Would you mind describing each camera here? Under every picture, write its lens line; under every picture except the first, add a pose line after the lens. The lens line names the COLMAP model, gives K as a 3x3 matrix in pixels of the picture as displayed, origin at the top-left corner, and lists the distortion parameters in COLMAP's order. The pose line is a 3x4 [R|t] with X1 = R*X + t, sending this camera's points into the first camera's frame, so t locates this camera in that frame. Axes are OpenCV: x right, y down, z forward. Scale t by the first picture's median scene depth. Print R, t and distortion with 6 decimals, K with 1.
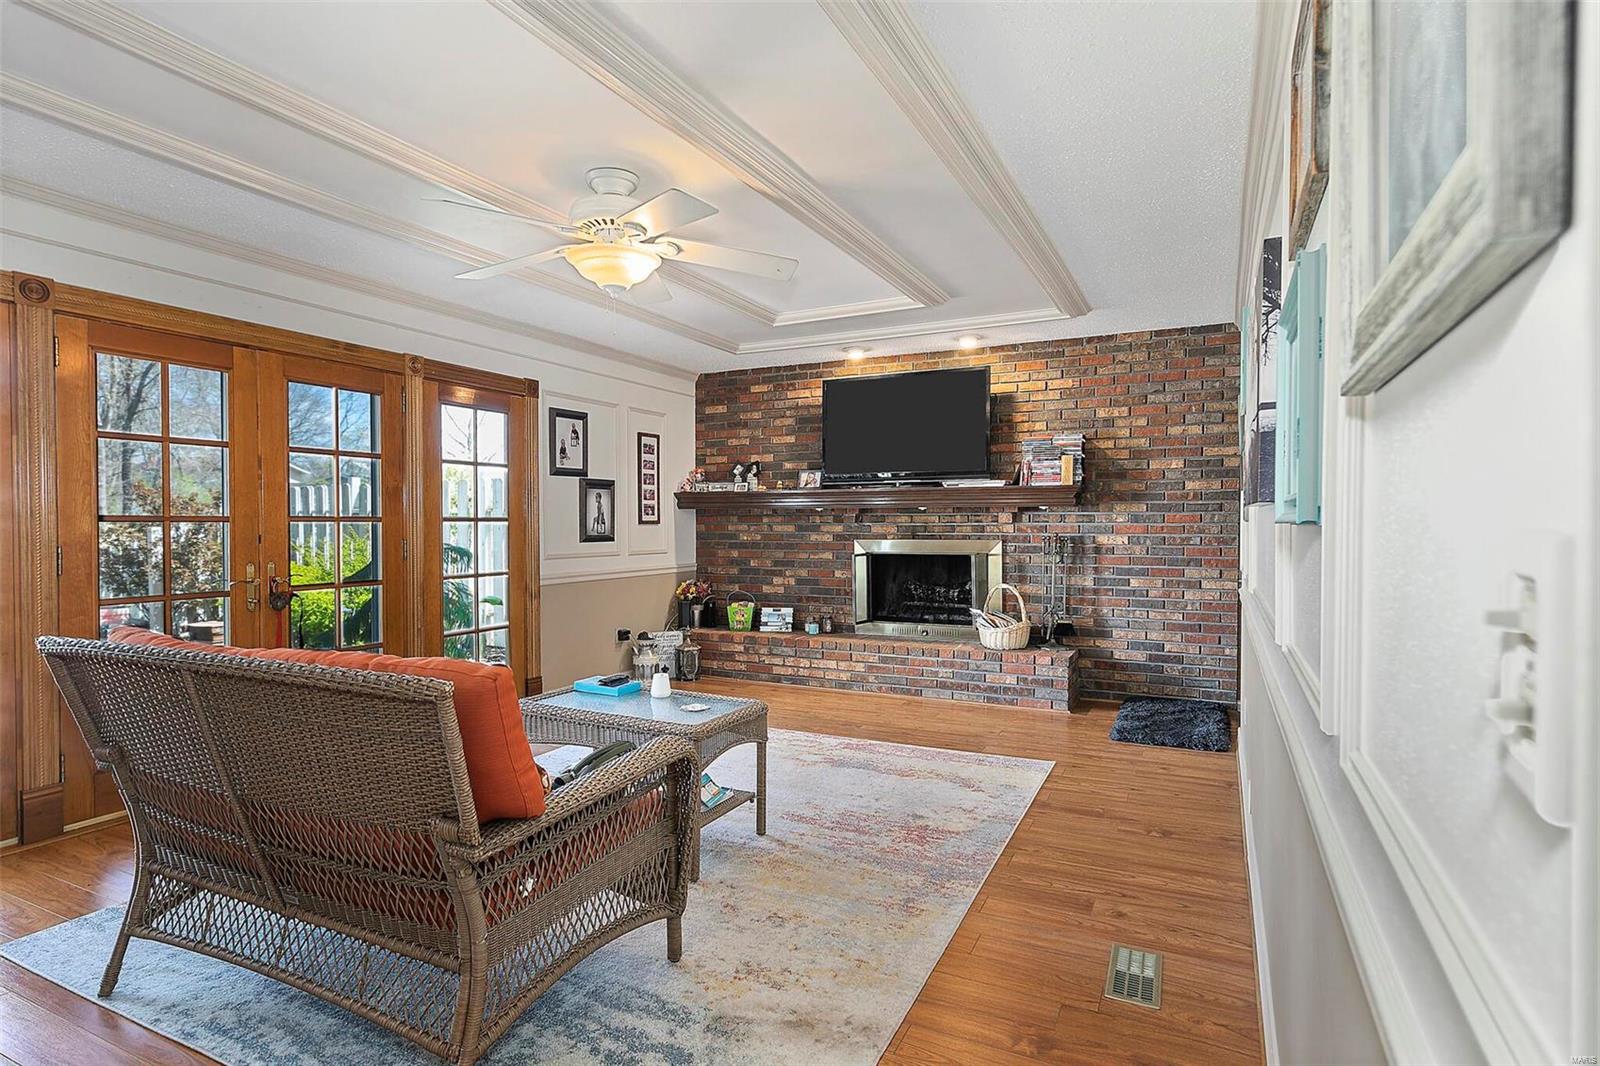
lens RADIAL K [[820.1, 0, 800.2], [0, 820.1, 533.1], [0, 0, 1]] dist [0.003457, 0.001263]
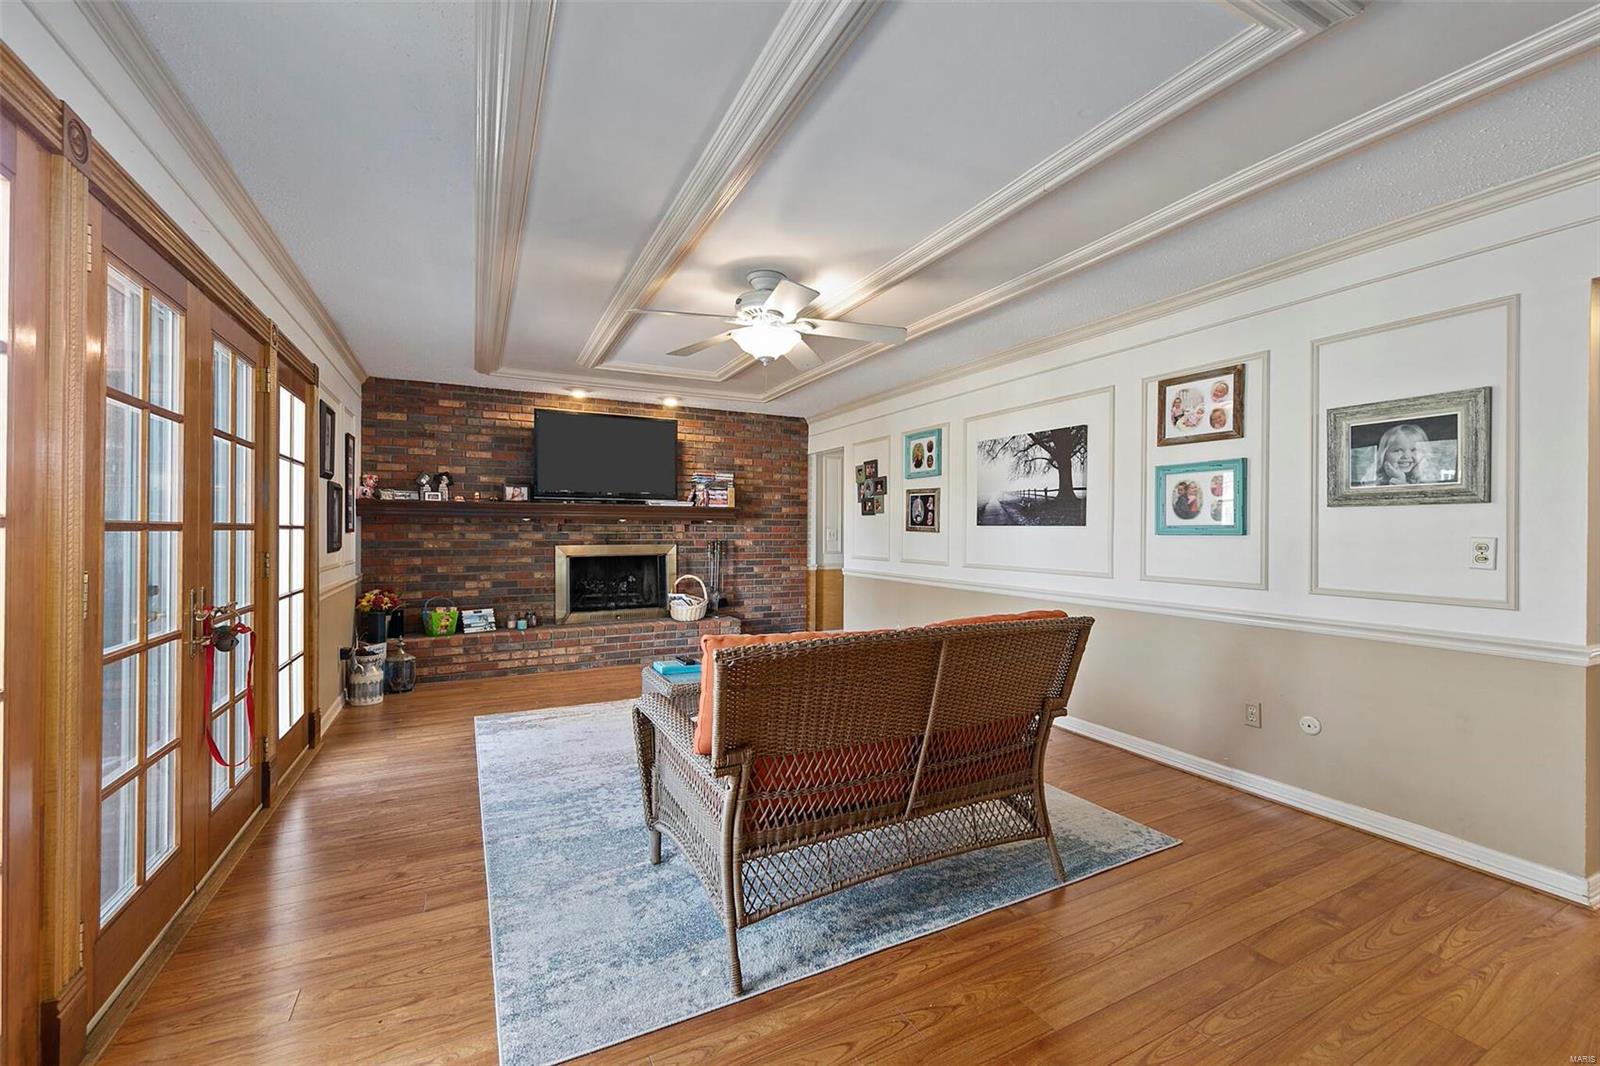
lens RADIAL K [[652.3, 0, 806.1], [0, 652.3, 528.3], [0, 0, 1]] dist [0.003467, 0.000184]
pose [[0.591580, 0.006003, 0.806224, -0.511938], [0.005983, 0.999912, -0.011835, -0.003809], [-0.806224, 0.011825, 0.591492, 0.154867]]
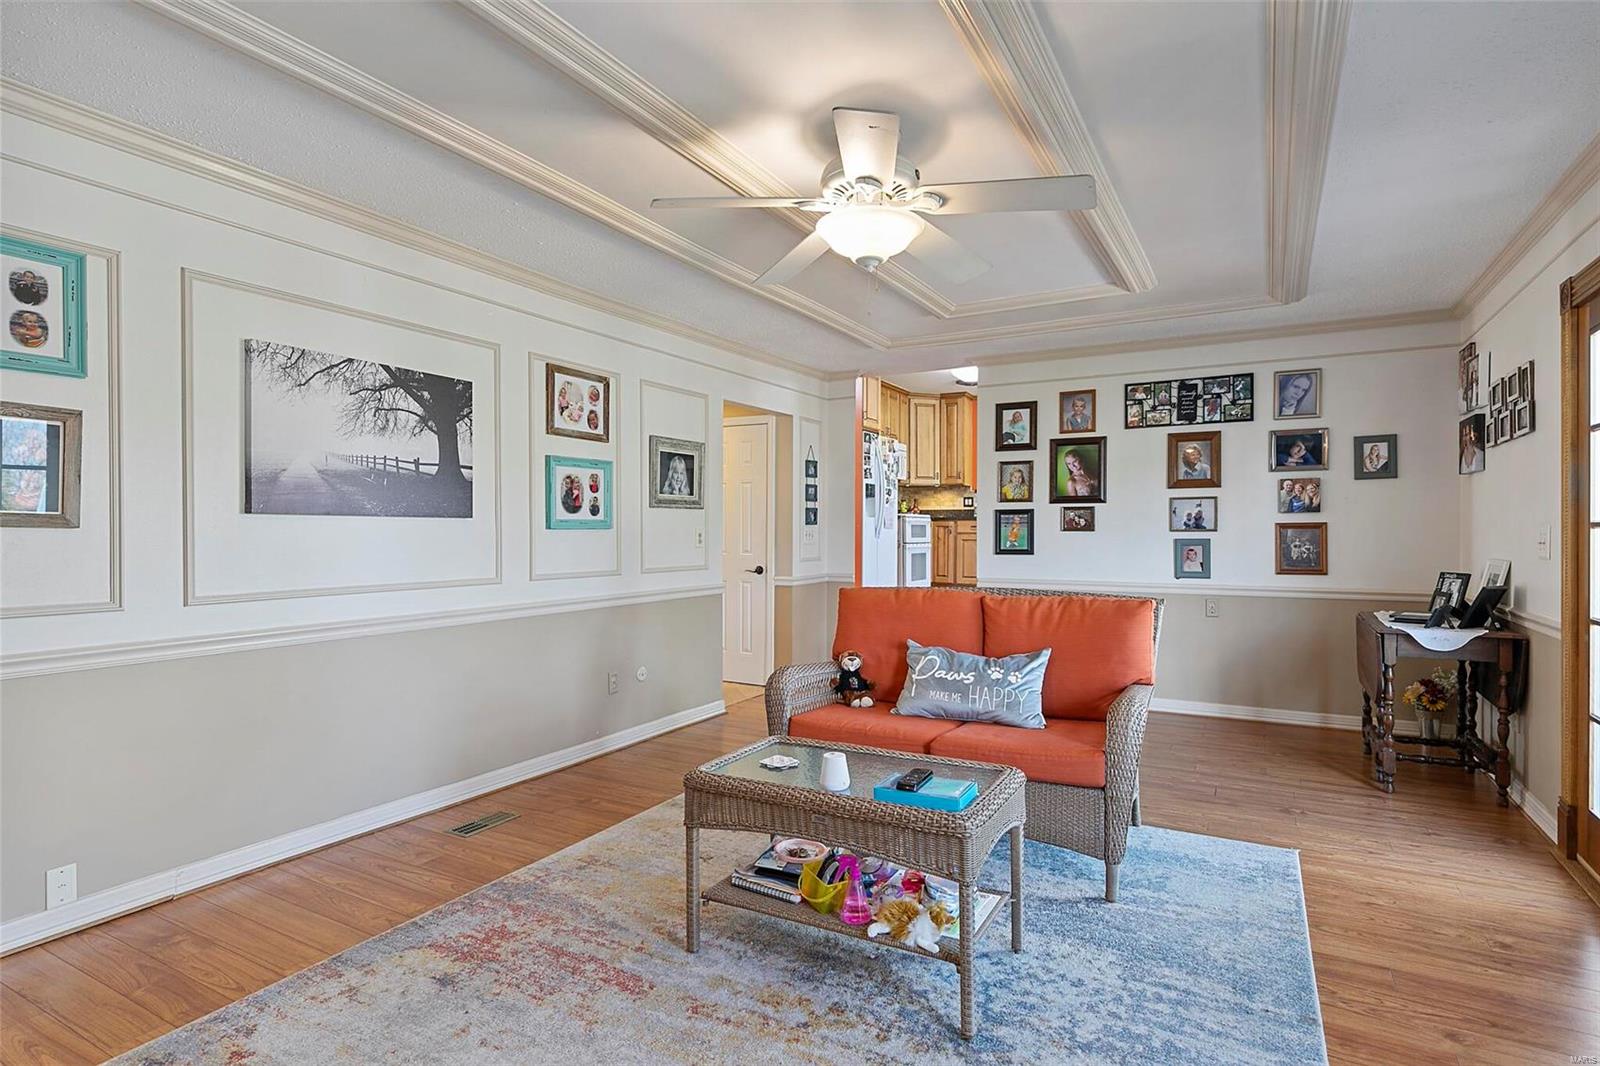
lens RADIAL K [[820.1, 0, 802.6], [0, 820.1, 534.7], [0, 0, 1]] dist [0.003457, 0.001263]
pose [[-0.998817, -0.002386, 0.048577, -0.096429], [-0.001360, 0.999775, 0.021154, -0.013146], [-0.048617, 0.021063, -0.998595, 0.917837]]
